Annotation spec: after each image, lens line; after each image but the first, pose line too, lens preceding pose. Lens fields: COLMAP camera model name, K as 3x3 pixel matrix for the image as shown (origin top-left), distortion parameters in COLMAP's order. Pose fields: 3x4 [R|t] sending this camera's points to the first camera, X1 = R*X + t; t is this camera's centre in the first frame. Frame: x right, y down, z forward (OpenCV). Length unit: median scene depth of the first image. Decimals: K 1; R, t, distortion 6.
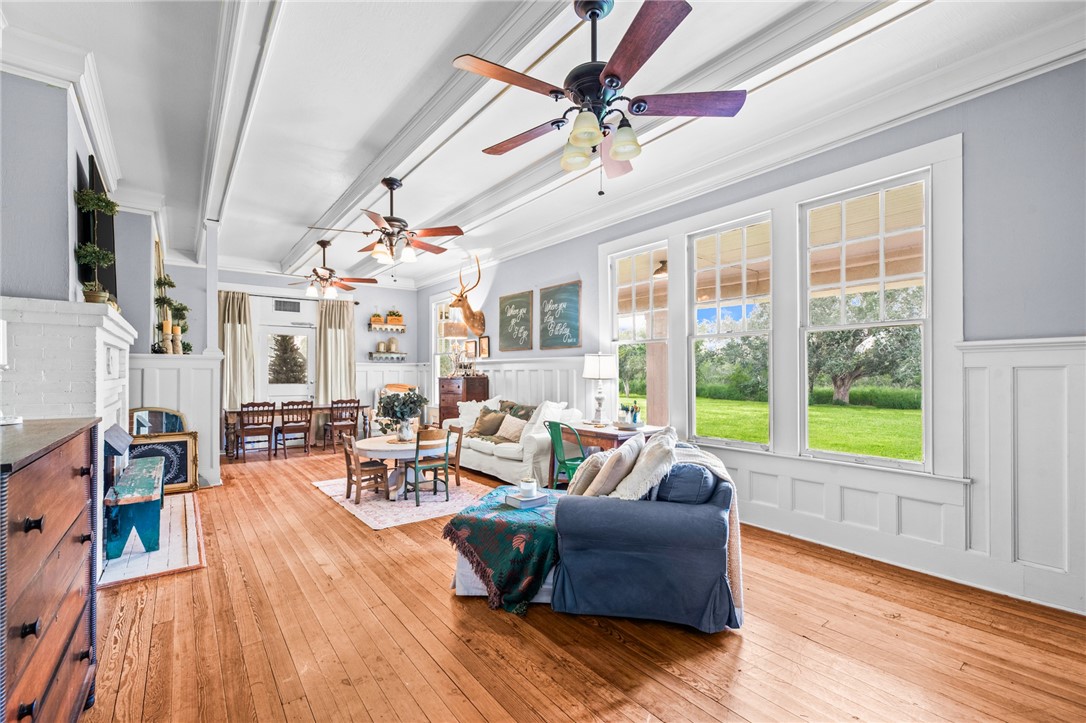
lens RADIAL K [[464.1, 0, 534.5], [0, 464.1, 369.6], [0, 0, 1]] dist [-0.000602, -0.000298]
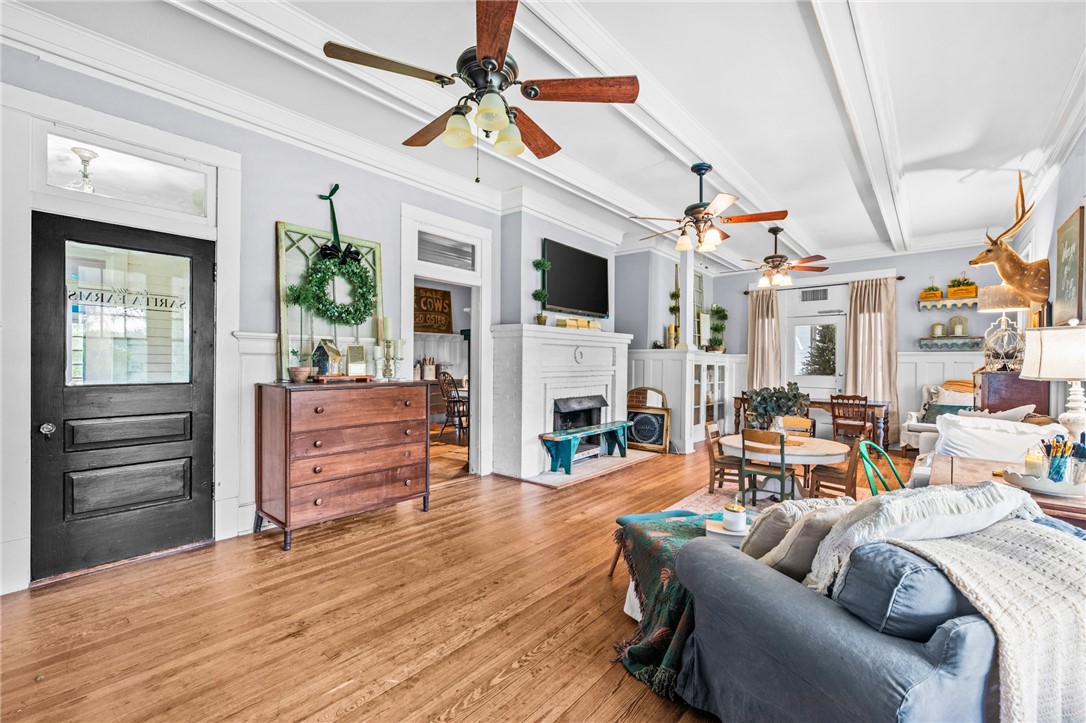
lens RADIAL K [[464.1, 0, 540.3], [0, 464.1, 365.2], [0, 0, 1]] dist [-0.000602, -0.000298]
pose [[0.213008, 0.007670, -0.977020, 0.279864], [-0.000477, 0.999970, 0.007746, 0.002088], [0.977050, -0.001184, 0.213005, 0.226497]]
